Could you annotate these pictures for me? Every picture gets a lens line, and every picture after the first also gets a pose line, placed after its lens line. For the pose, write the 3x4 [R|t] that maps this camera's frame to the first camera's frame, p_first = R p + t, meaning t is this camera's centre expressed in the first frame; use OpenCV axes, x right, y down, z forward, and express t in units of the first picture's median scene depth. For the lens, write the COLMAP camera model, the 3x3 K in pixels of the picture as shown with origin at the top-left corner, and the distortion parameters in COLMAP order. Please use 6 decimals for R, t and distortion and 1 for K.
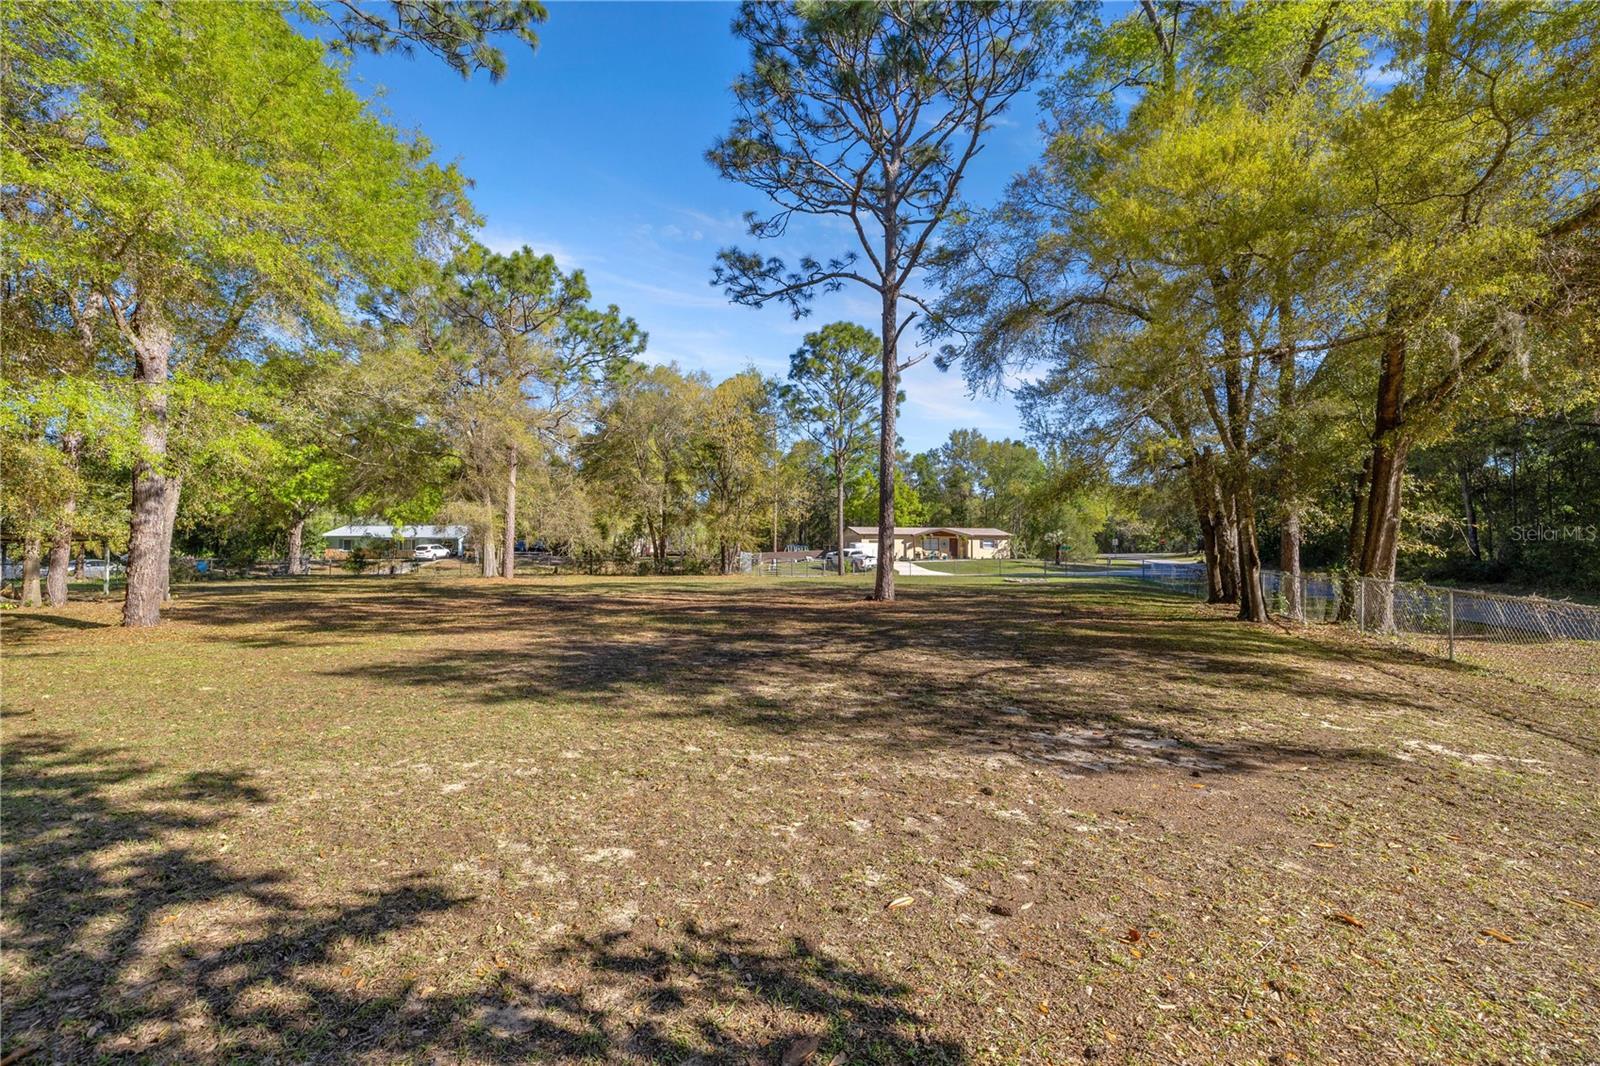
lens RADIAL K [[669.5, 0, 801.9], [0, 669.5, 547.6], [0, 0, 1]] dist [-0.000024, -0.000178]
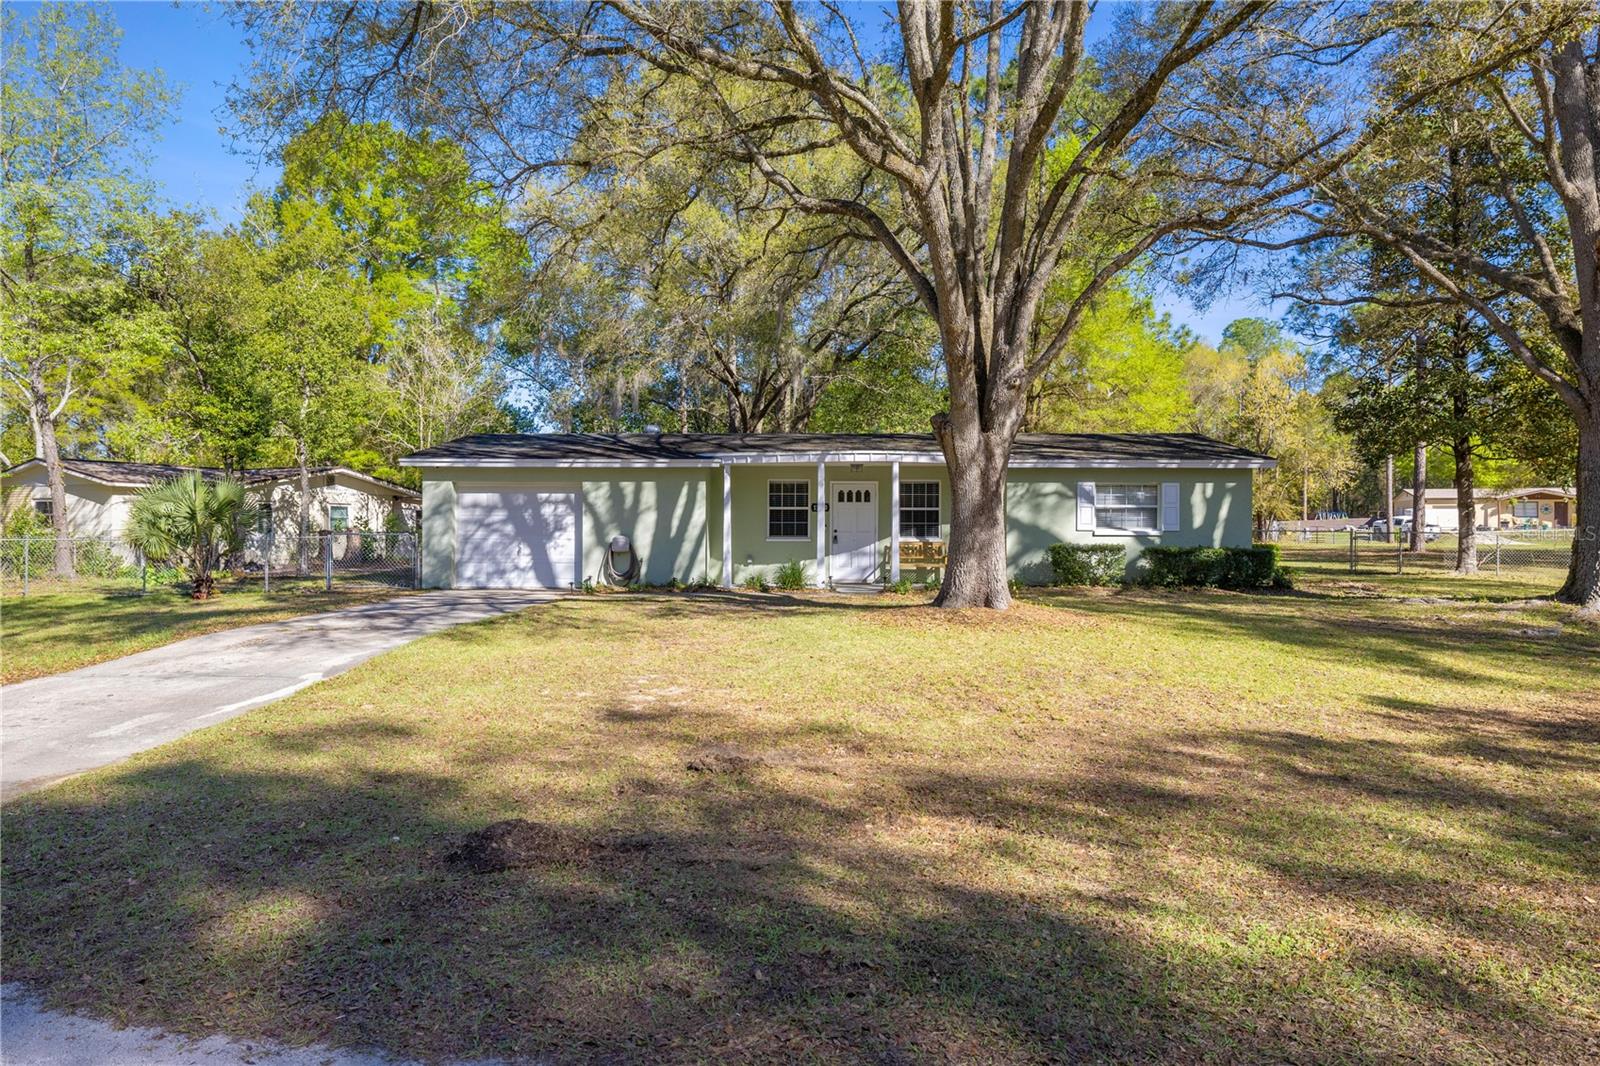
lens RADIAL K [[999.0, 0, 800.0], [0, 999.0, 533.0], [0, 0, 1]] dist [-0.003139, -0.000682]
pose [[0.883689, 0.001301, -0.468072, -0.023065], [0.006925, 0.999850, 0.015852, -0.003456], [0.468023, -0.017250, 0.883548, -0.735506]]
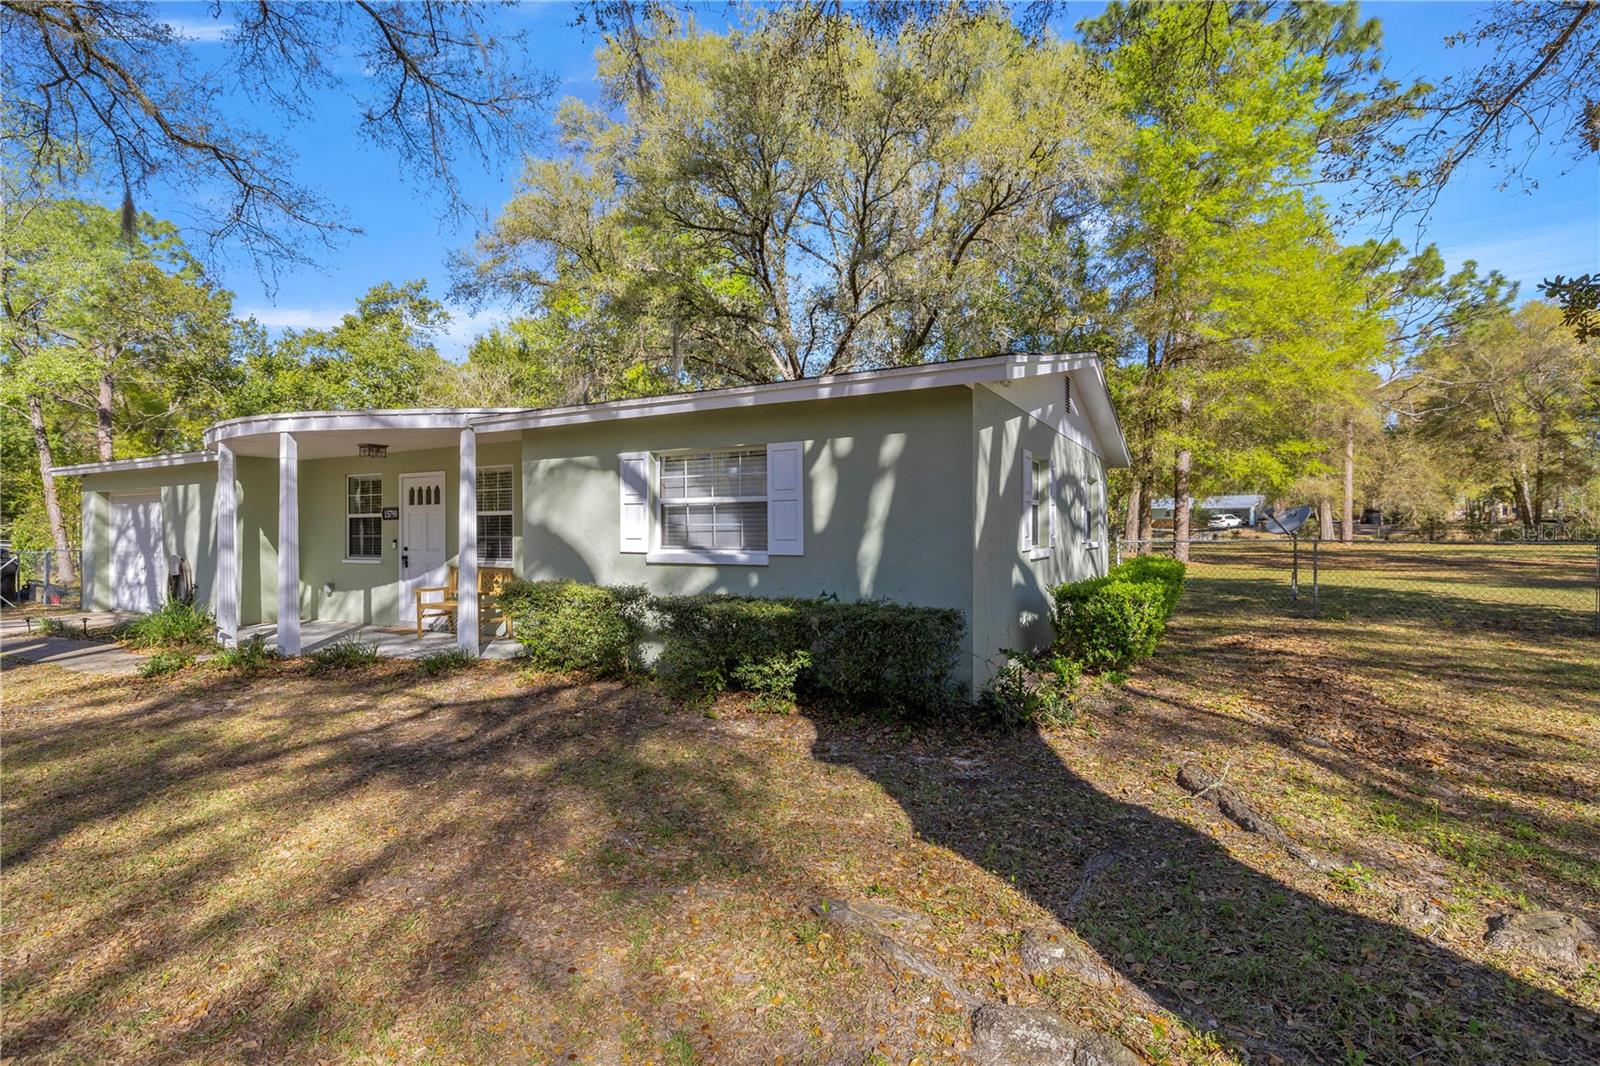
lens RADIAL K [[739.0, 0, 800.0], [0, 739.0, 533.0], [0, 0, 1]] dist [-0.000408, 0.000023]
pose [[0.569352, -0.001573, -0.822093, 0.034196], [0.018905, 0.999759, 0.011180, -0.001939], [0.821877, -0.021907, 0.569244, -0.328601]]
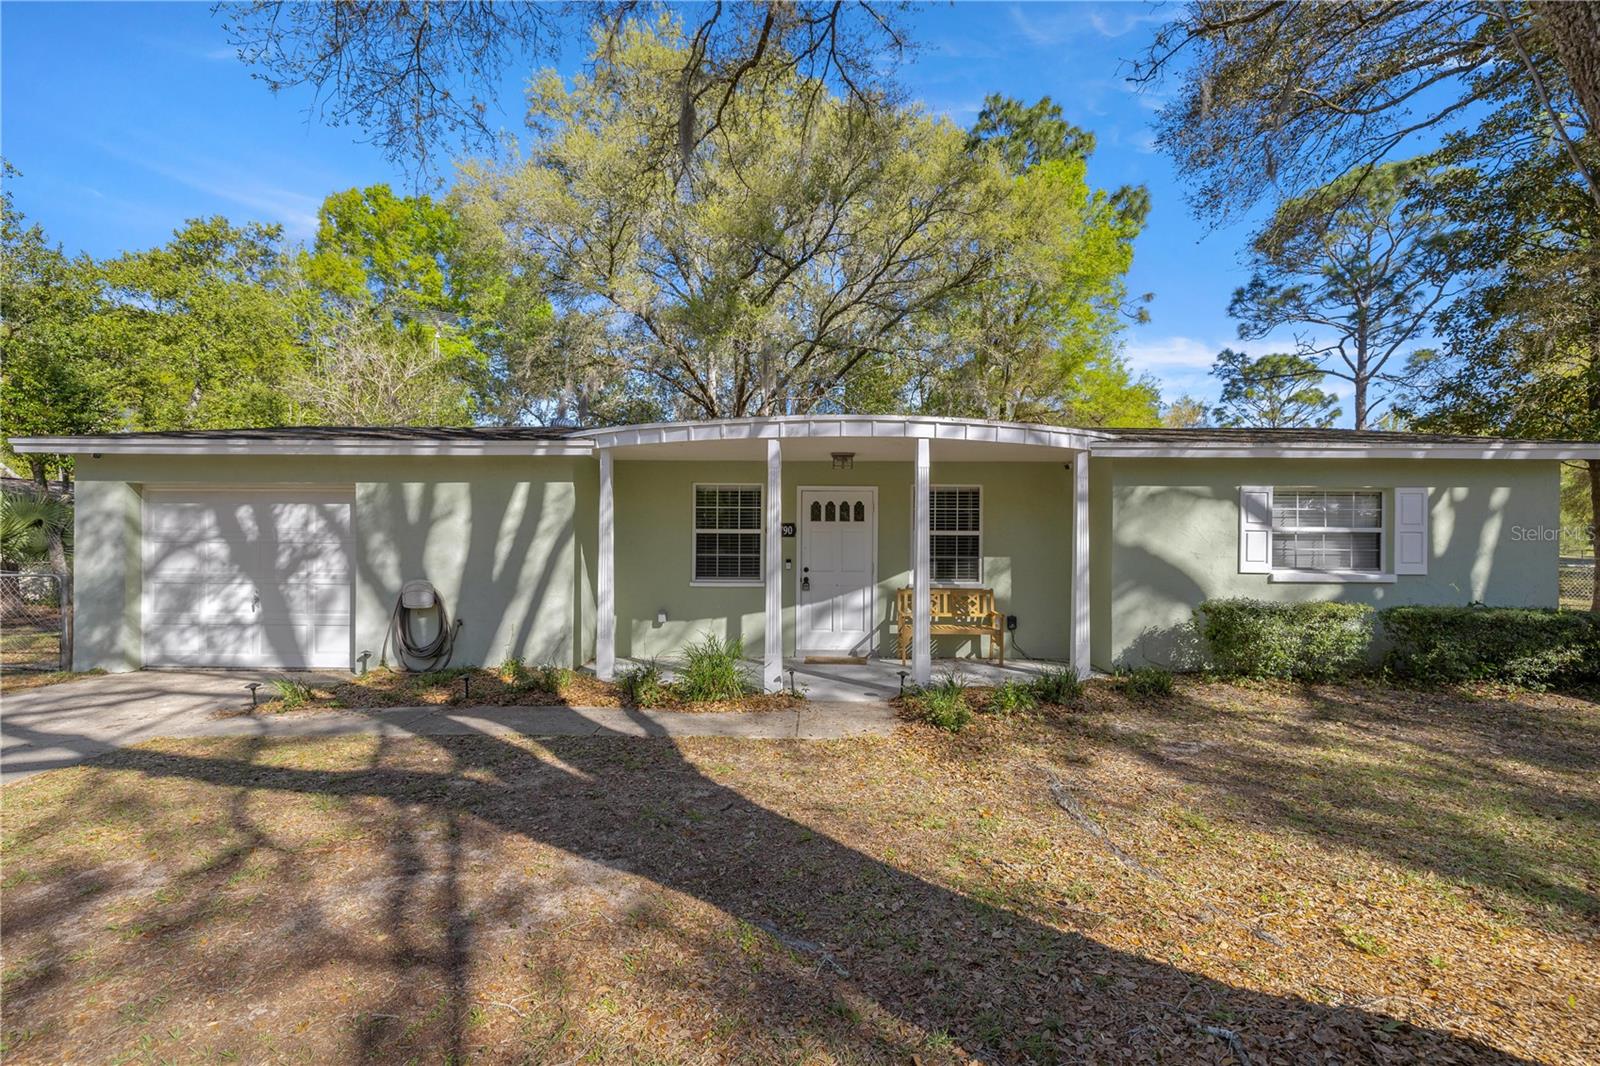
lens RADIAL K [[669.5, 0, 801.9], [0, 669.5, 547.6], [0, 0, 1]] dist [-0.000024, -0.000178]
pose [[0.889309, 0.003236, -0.457295, -0.147523], [0.003332, 0.999903, 0.013556, -0.005668], [0.457294, -0.013579, 0.889212, -0.471263]]
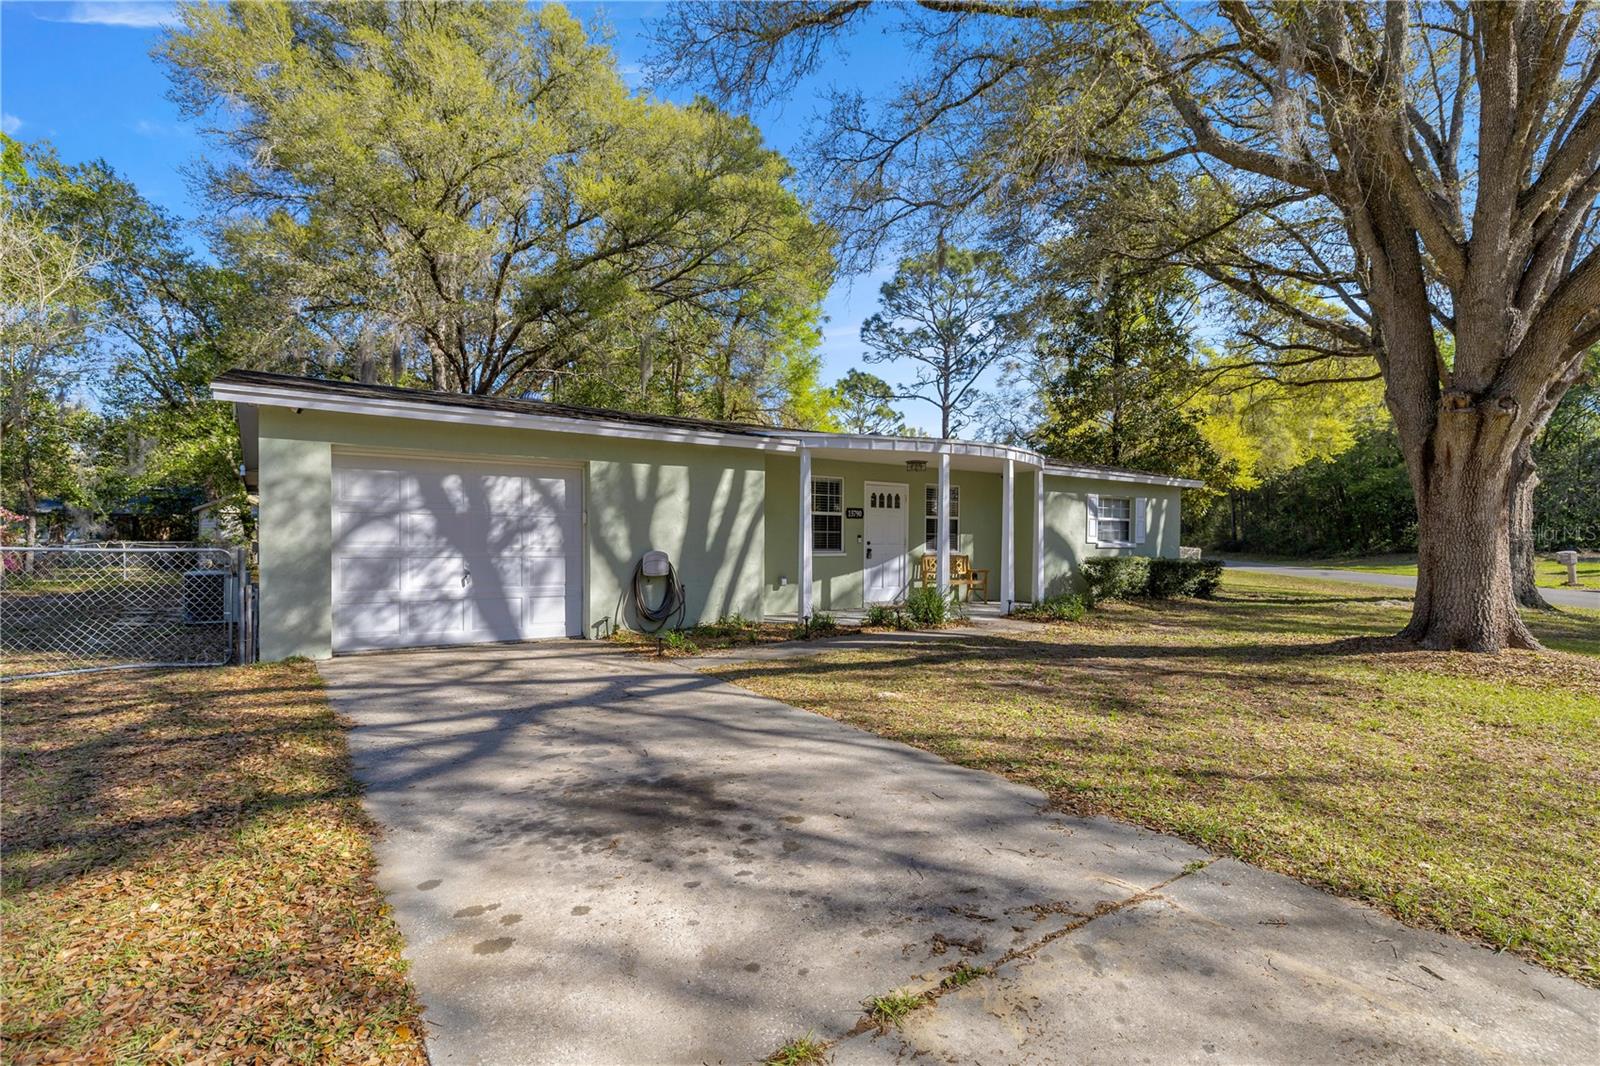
lens RADIAL K [[755.6, 0, 806.9], [0, 755.6, 551.3], [0, 0, 1]] dist [-0.000403, -0.000017]
pose [[0.987826, 0.002634, 0.155542, -0.306137], [-0.007428, 0.999515, 0.030244, -0.002060], [-0.155387, -0.031031, 0.987366, -0.588344]]
